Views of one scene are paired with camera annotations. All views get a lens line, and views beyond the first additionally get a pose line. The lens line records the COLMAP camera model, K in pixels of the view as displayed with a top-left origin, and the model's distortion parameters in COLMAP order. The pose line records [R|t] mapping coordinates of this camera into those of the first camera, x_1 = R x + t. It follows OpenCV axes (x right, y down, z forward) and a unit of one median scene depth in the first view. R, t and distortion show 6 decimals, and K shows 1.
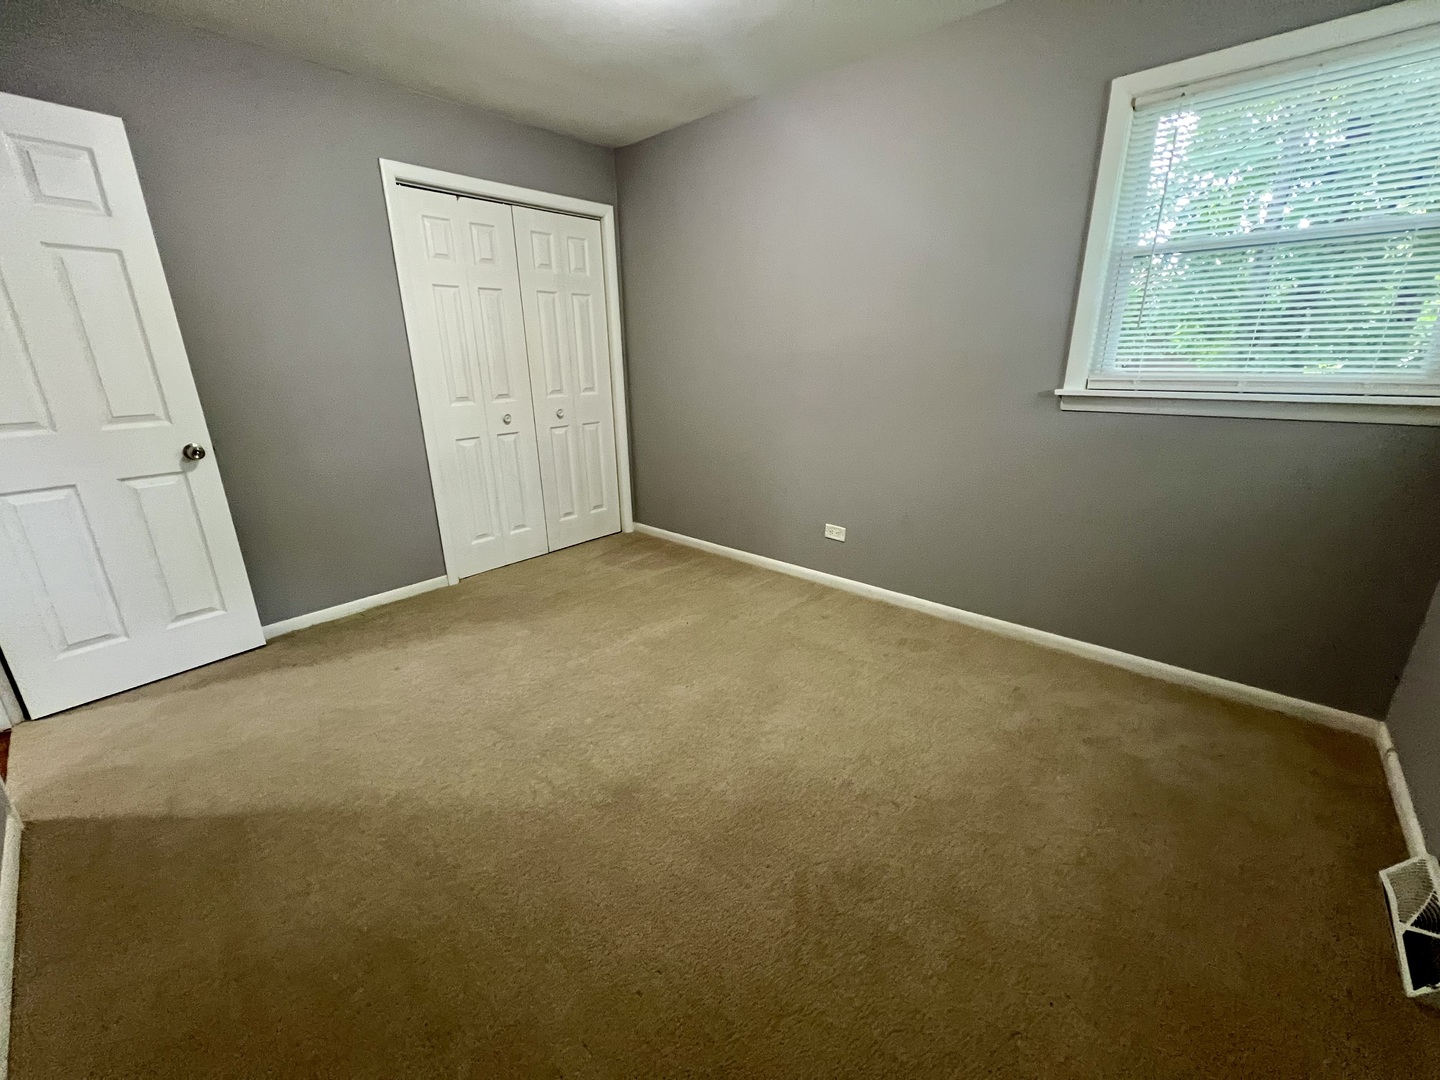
lens RADIAL K [[582.8, 0, 713.9], [0, 582.8, 536.2], [0, 0, 1]] dist [-0.002227, 0.000368]
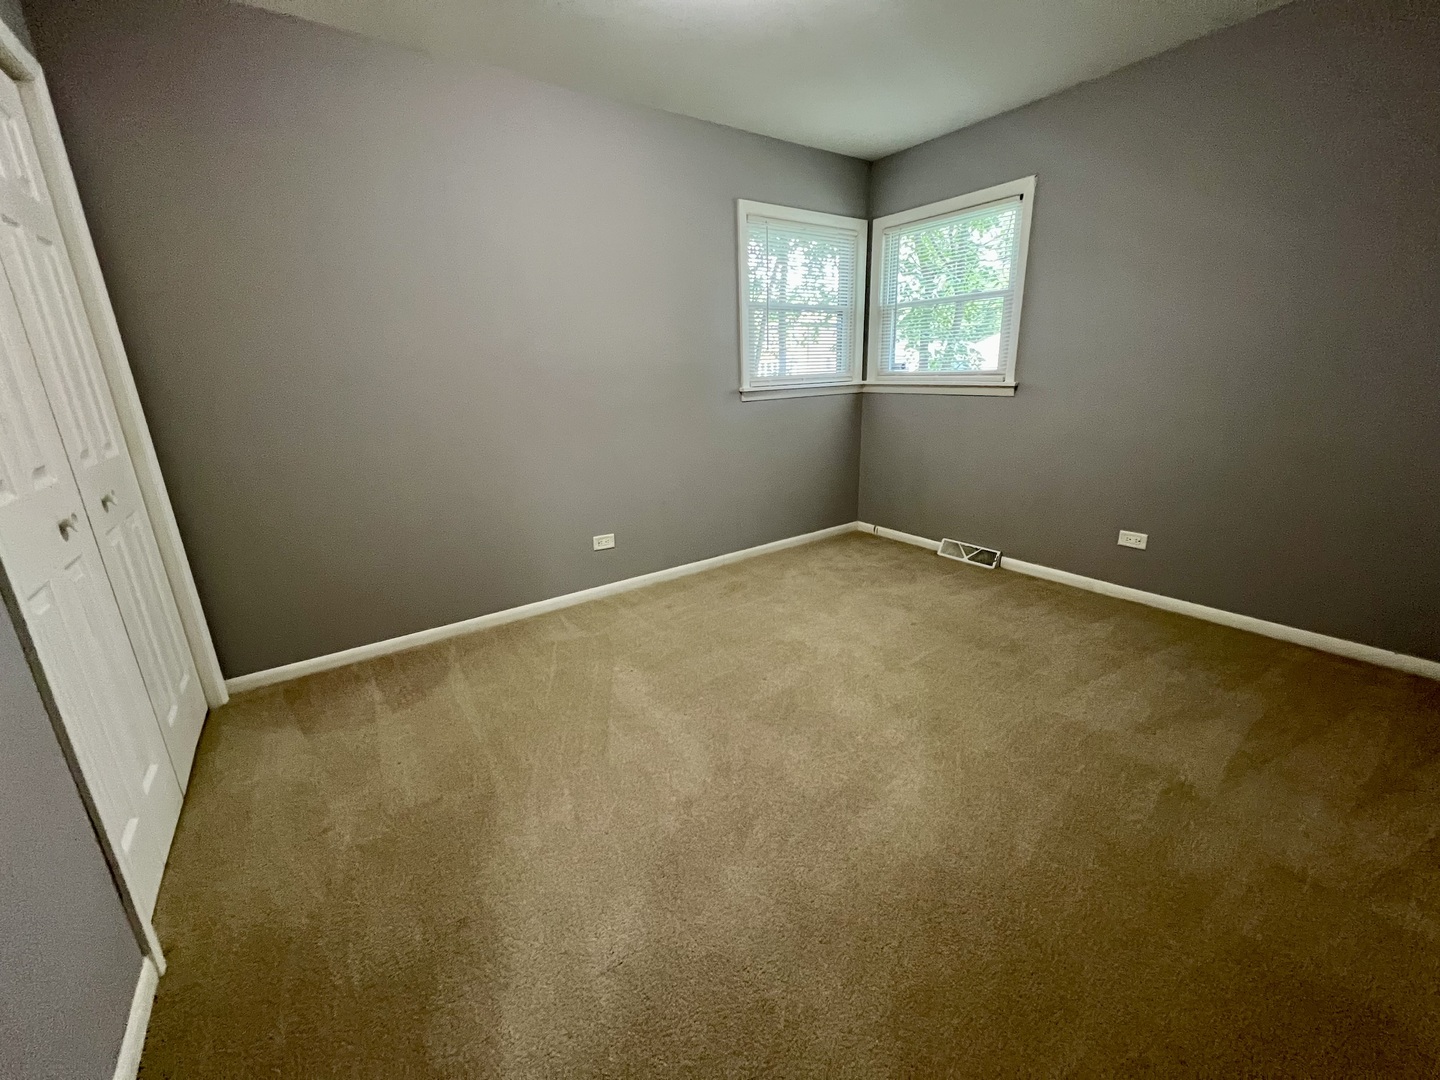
lens RADIAL K [[582.8, 0, 713.9], [0, 582.8, 536.2], [0, 0, 1]] dist [-0.002227, 0.000368]
pose [[0.232147, -0.274357, 0.933186, -0.709937], [0.320258, 0.927461, 0.193004, -0.153506], [-0.918446, 0.254055, 0.303172, 0.510647]]
